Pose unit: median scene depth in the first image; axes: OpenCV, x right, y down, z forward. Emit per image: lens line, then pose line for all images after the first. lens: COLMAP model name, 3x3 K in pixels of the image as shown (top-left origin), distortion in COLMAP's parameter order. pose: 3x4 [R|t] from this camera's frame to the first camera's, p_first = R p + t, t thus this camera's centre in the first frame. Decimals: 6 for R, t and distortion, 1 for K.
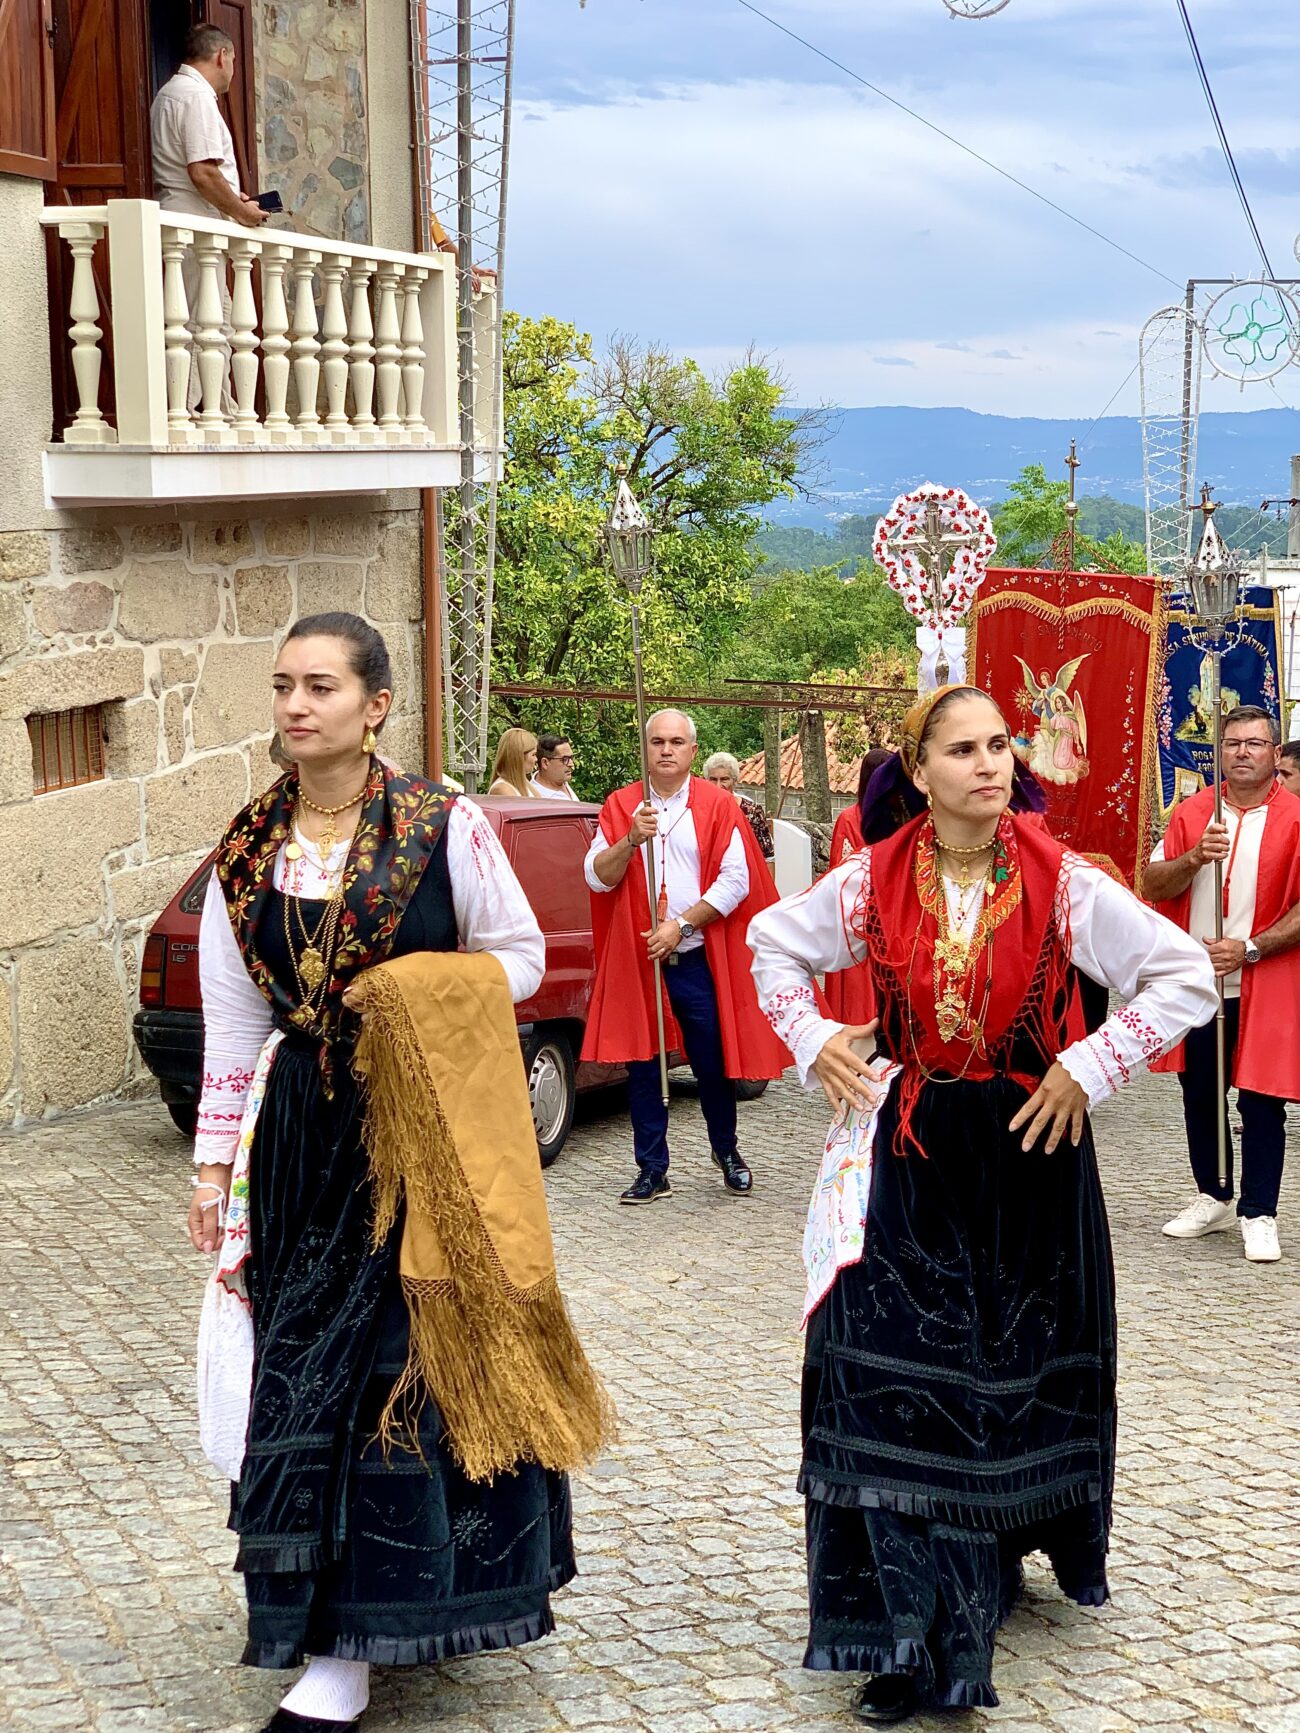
lens RADIAL K [[2554.1, 0, 669.2], [0, 2554.1, 872.2], [0, 0, 1]] dist [0.202582, -0.833827]
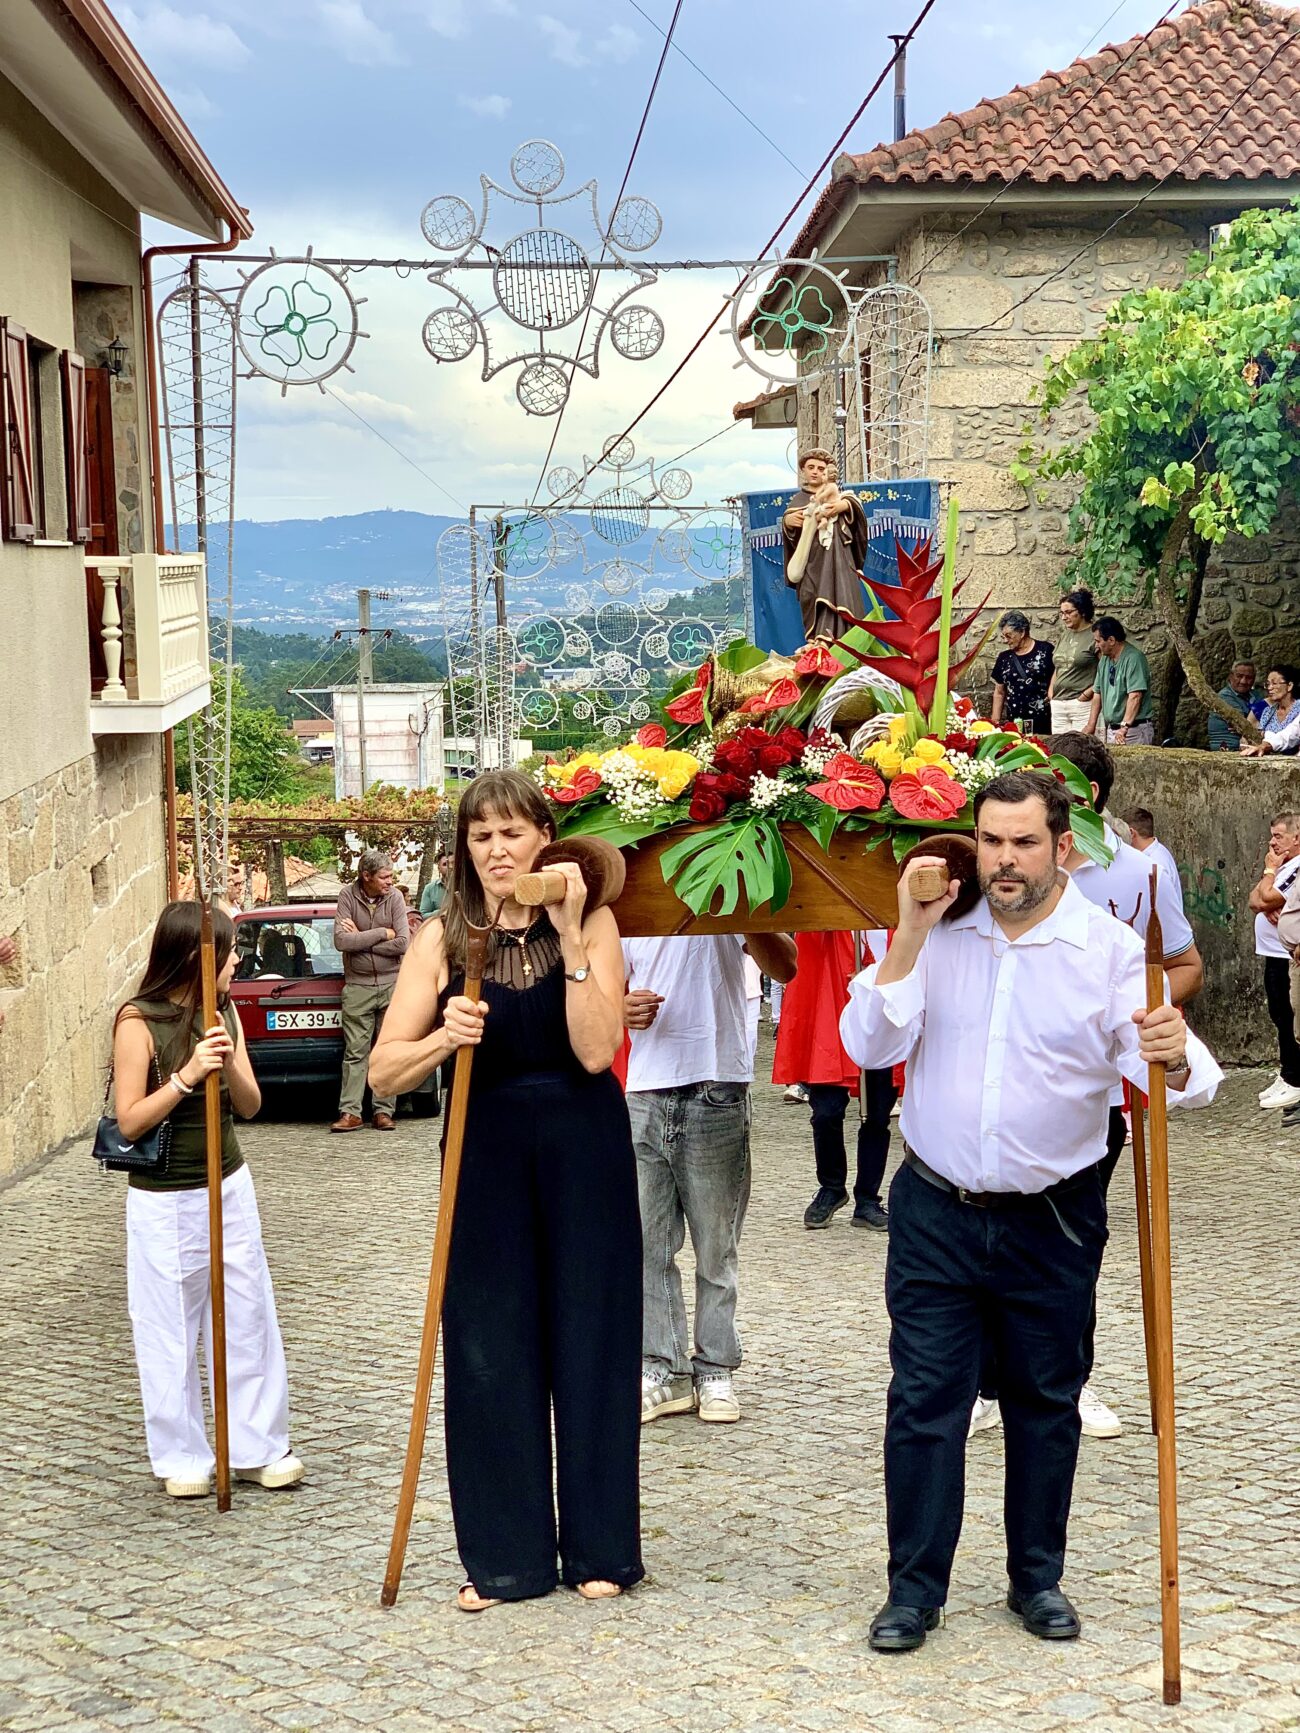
lens RADIAL K [[2577.0, 0, 654.8], [0, 2577.0, 856.7], [0, 0, 1]] dist [0.224038, -0.977442]
pose [[0.925035, -0.053757, 0.376058, -0.427057], [0.071748, 0.996844, -0.033988, 0.009339], [-0.373044, 0.058422, 0.925972, -0.507868]]
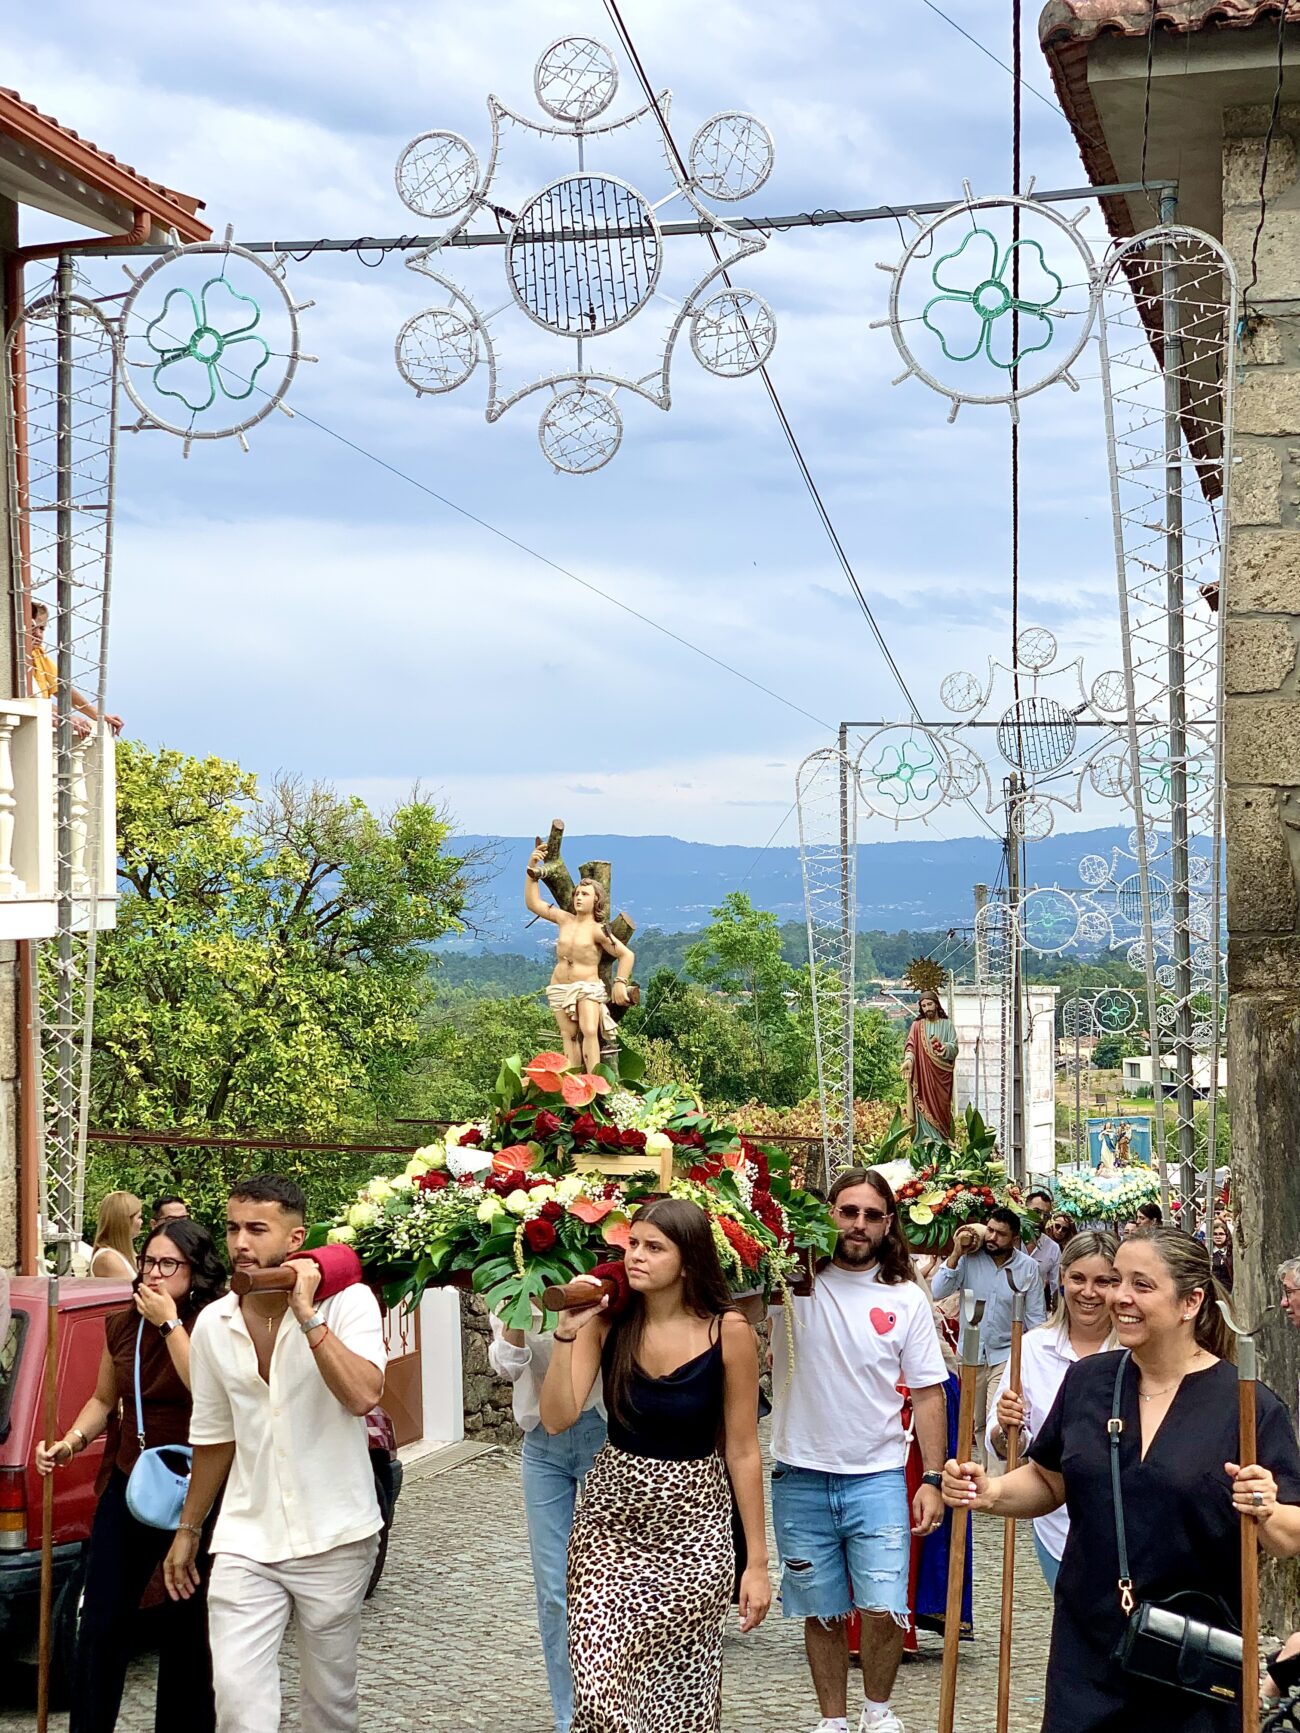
lens RADIAL K [[2554.1, 0, 669.2], [0, 2554.1, 872.2], [0, 0, 1]] dist [0.202582, -0.833827]
pose [[0.993840, -0.006420, 0.110637, 0.039739], [0.024514, 0.986326, -0.162972, -0.014180], [-0.108078, 0.164680, 0.980408, 0.043198]]
